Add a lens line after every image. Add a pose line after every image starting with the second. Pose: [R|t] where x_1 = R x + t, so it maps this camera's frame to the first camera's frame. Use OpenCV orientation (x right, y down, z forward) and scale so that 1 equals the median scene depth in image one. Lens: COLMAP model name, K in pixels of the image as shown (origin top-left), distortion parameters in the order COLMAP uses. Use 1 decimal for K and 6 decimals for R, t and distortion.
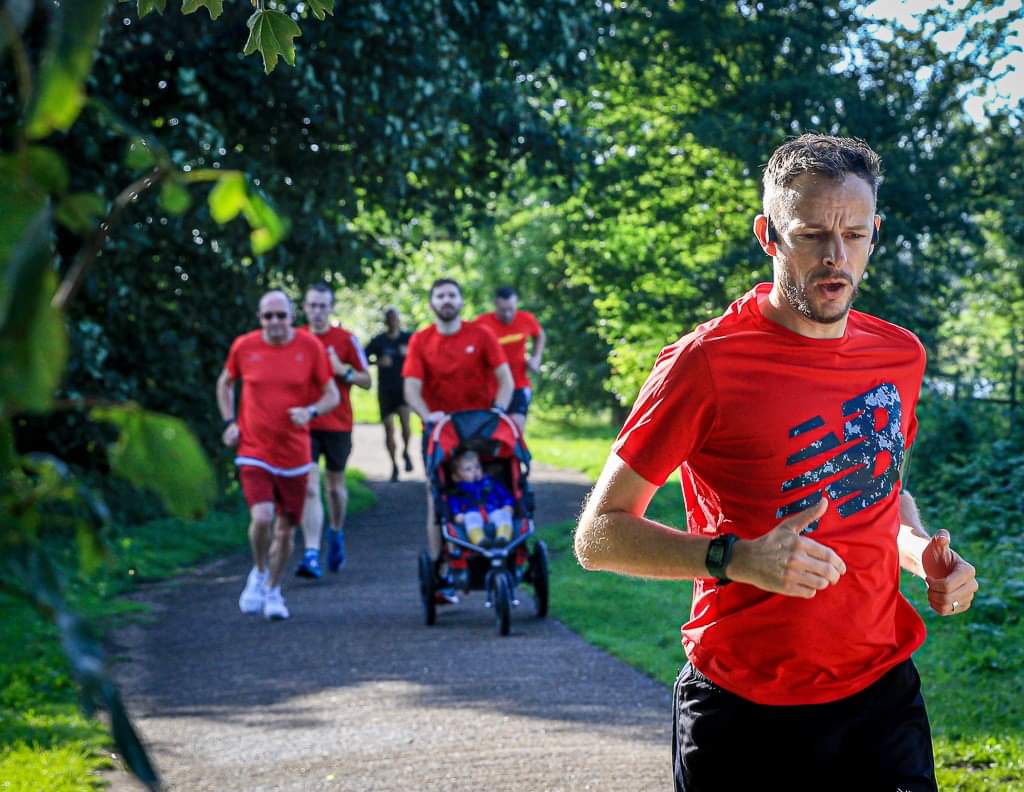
lens RADIAL K [[1831.8, 0, 511.7], [0, 1831.8, 396.7], [0, 0, 1]] dist [0.066601, 0.000000]
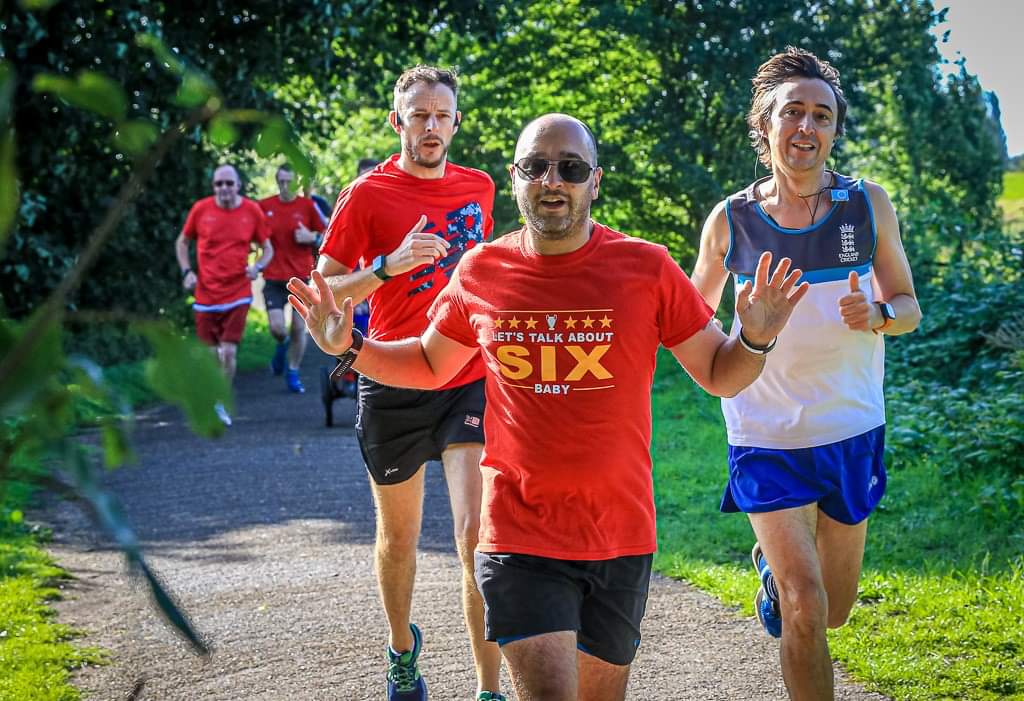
lens RADIAL K [[2108.3, 0, 512.2], [0, 2108.3, 349.8], [0, 0, 1]] dist [0.062616, 0.000000]
pose [[0.999925, 0.002216, -0.012061, 0.063134], [-0.001832, 0.999493, 0.031775, 0.016276], [0.012125, -0.031750, 0.999422, -0.231808]]
